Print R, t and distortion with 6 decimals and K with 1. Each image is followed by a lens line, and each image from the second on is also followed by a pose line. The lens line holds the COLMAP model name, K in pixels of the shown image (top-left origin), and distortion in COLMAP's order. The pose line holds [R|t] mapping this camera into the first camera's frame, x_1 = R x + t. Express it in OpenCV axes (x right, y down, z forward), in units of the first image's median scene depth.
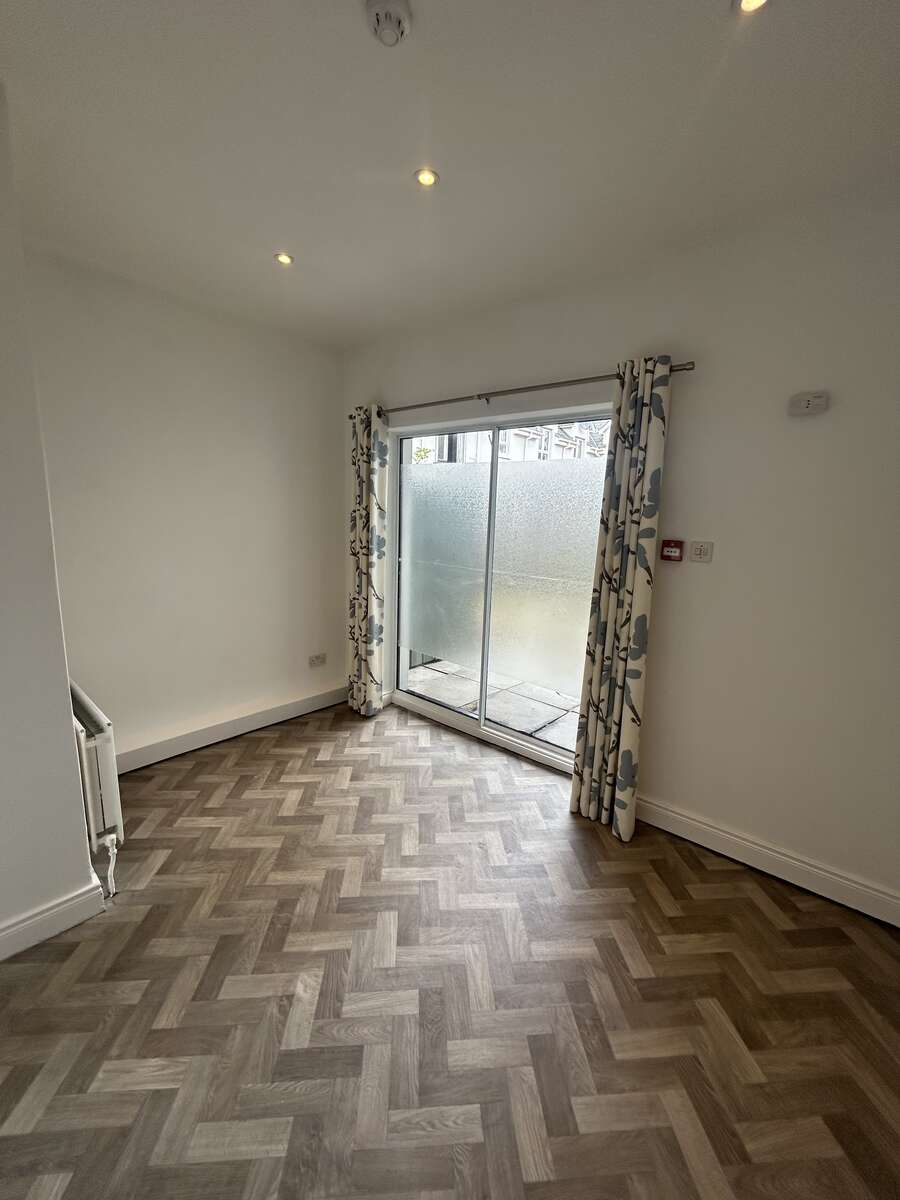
lens RADIAL K [[483.8, 0, 450.8], [0, 483.8, 596.5], [0, 0, 1]] dist [-0.003605, 0.000725]
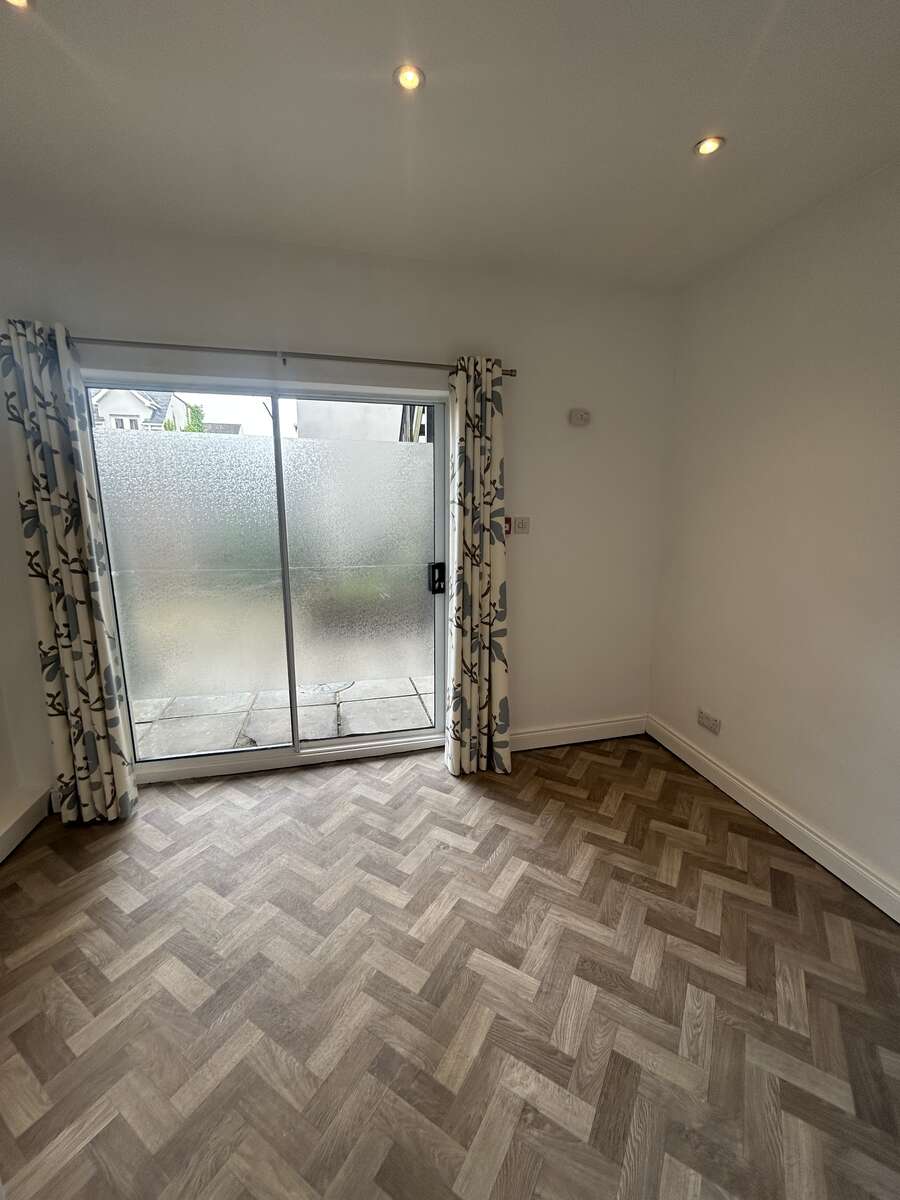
lens RADIAL K [[481.0, 0, 449.6], [0, 481.0, 598.5], [0, 0, 1]] dist [-0.003467, -0.000843]
pose [[0.580268, -0.184037, 0.793359, -0.631252], [0.157617, 0.981094, 0.112304, -0.075853], [-0.799028, 0.059881, 0.598305, 0.413437]]
